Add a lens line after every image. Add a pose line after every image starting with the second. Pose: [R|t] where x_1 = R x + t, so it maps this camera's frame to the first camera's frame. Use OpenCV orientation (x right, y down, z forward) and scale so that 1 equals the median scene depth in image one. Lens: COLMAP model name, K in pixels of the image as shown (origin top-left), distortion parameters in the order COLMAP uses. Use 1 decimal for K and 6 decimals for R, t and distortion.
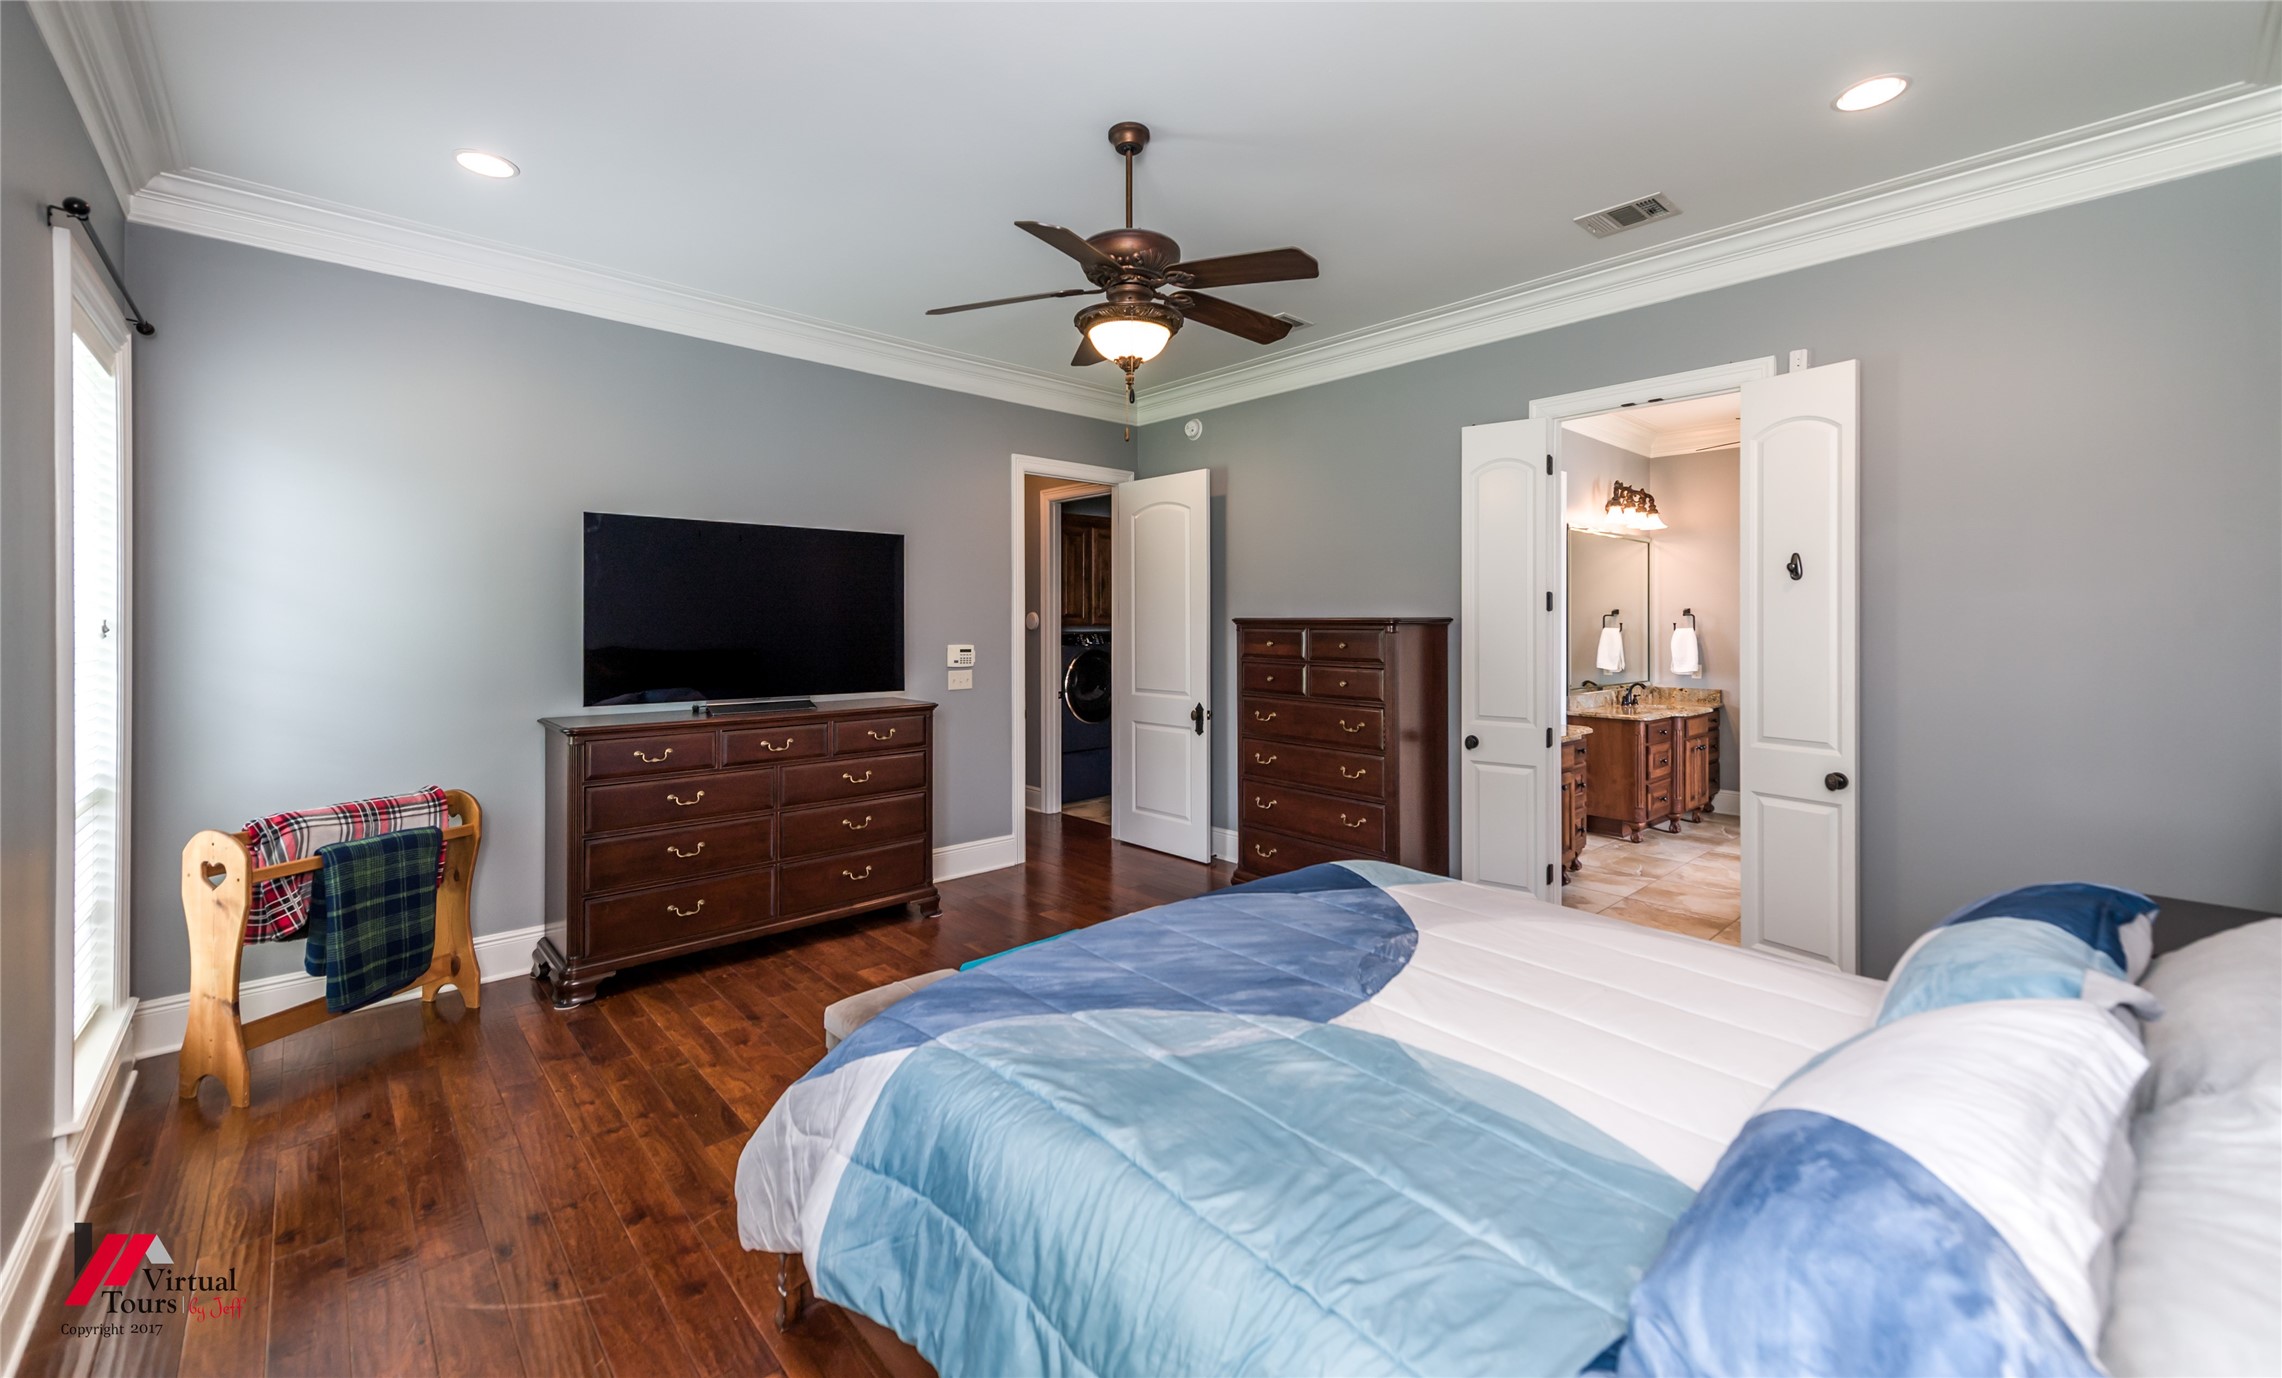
lens RADIAL K [[902.5, 0, 1139.0], [0, 902.5, 625.8], [0, 0, 1]] dist [-0.001699, -0.000051]
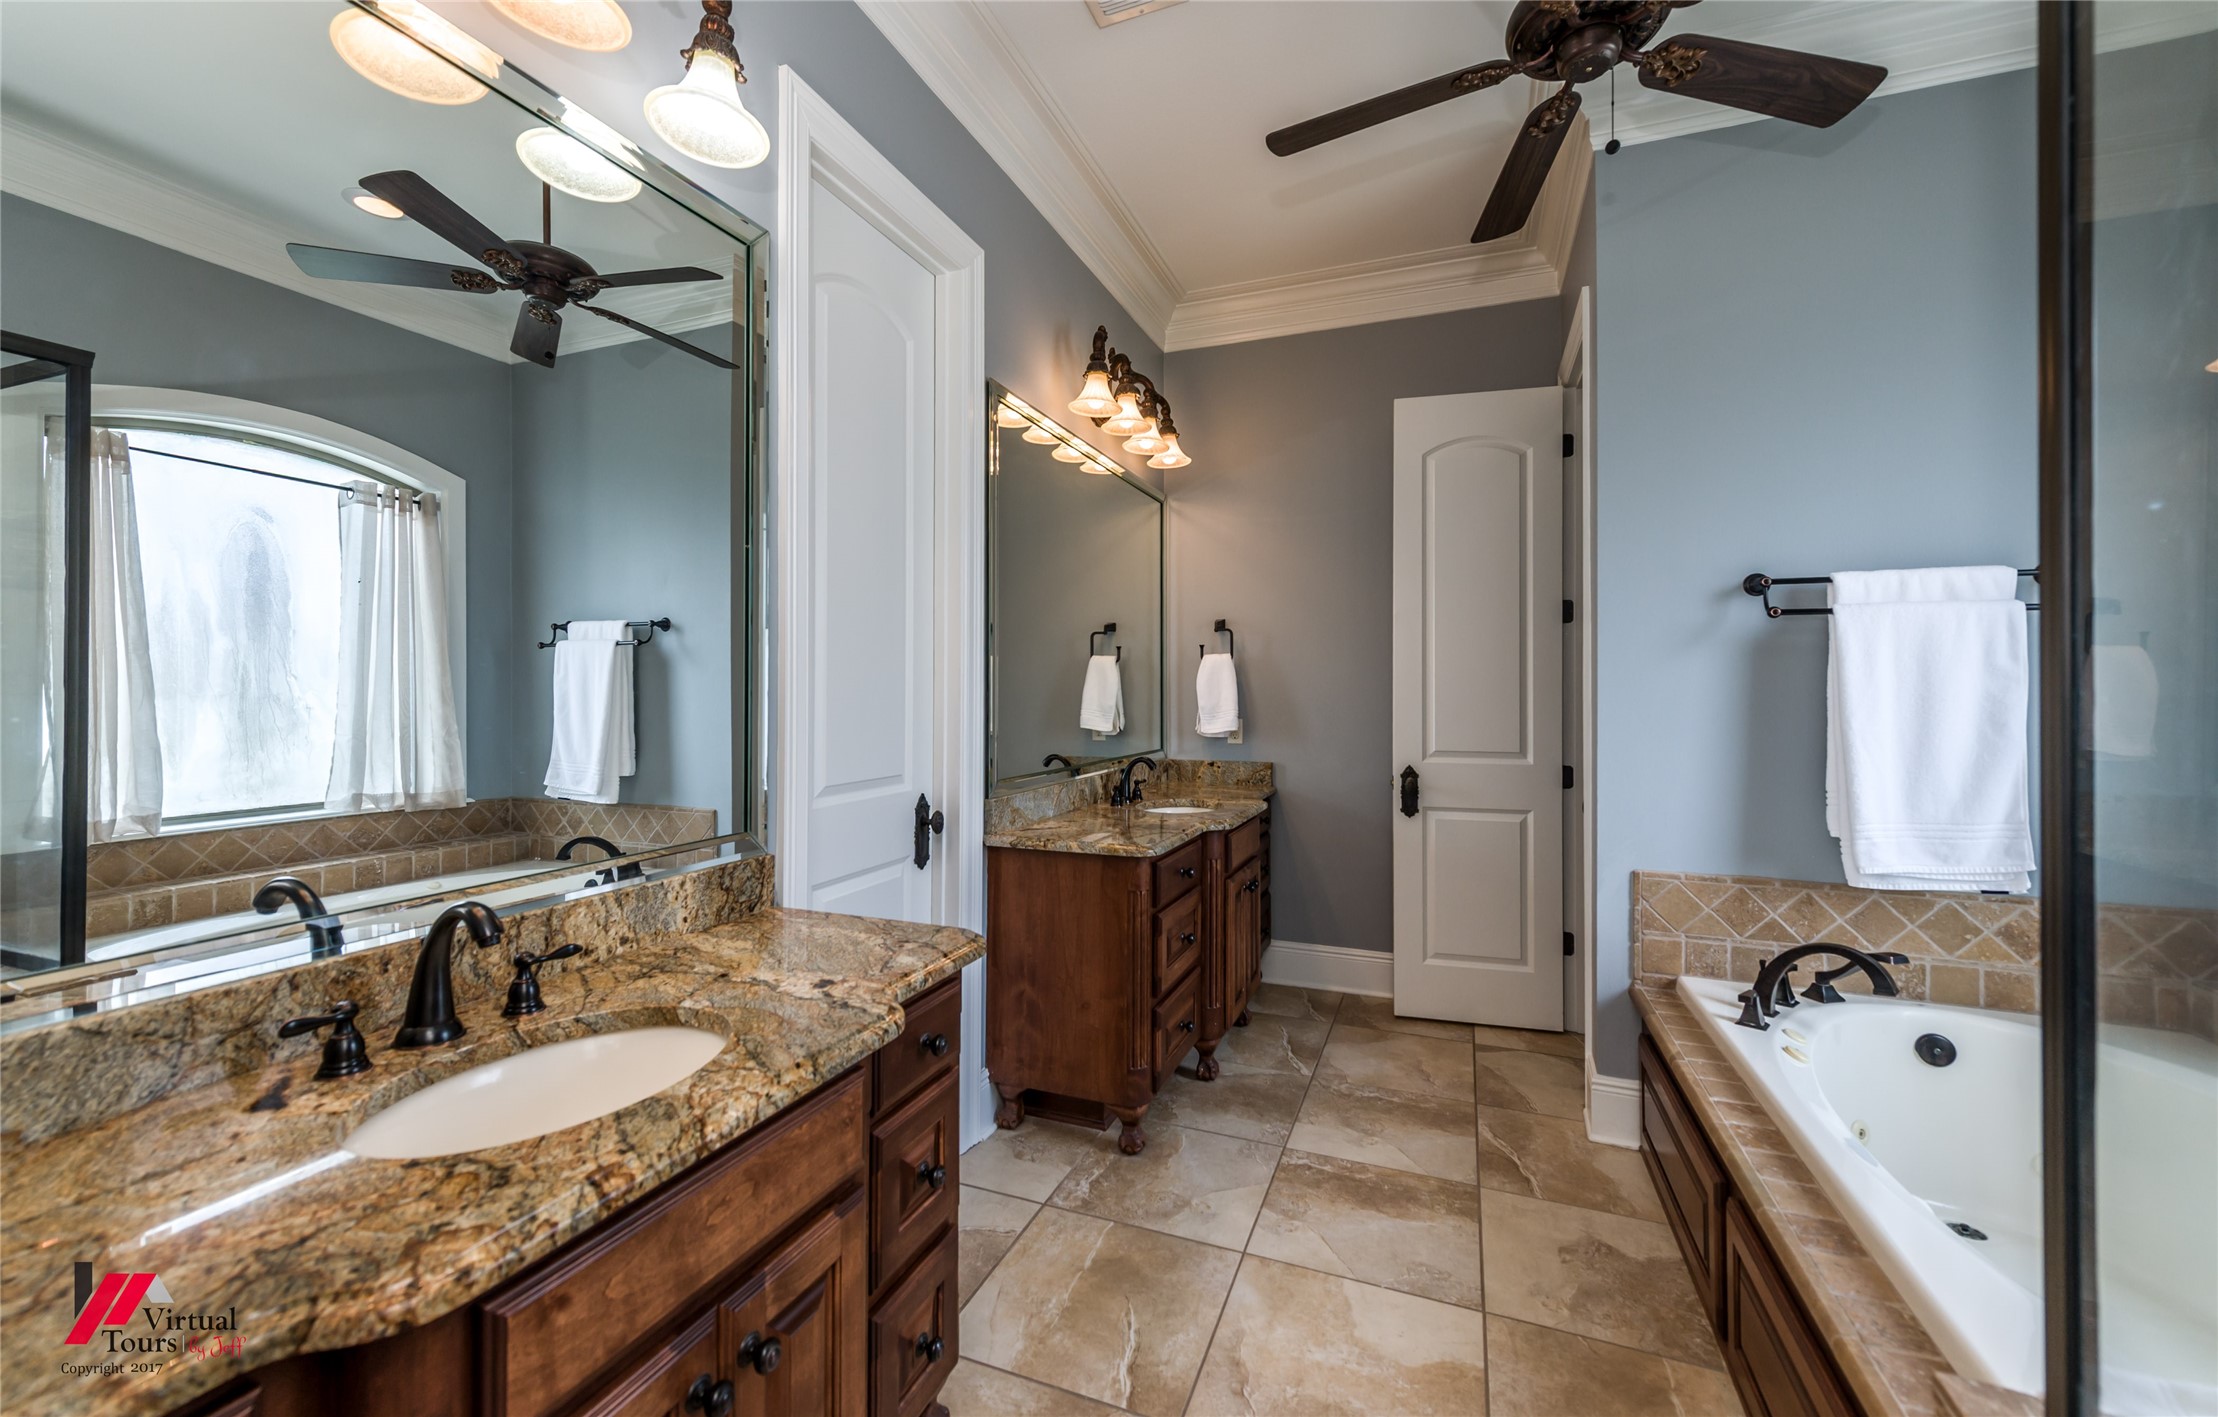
lens RADIAL K [[890.3, 0, 1106.4], [0, 890.3, 693.8], [0, 0, 1]] dist [0.000550, 0.000003]
pose [[0.902088, -0.003186, 0.431540, 0.311142], [-0.000762, 0.999959, 0.008975, 0.022877], [-0.431551, -0.008425, 0.902049, 0.543303]]
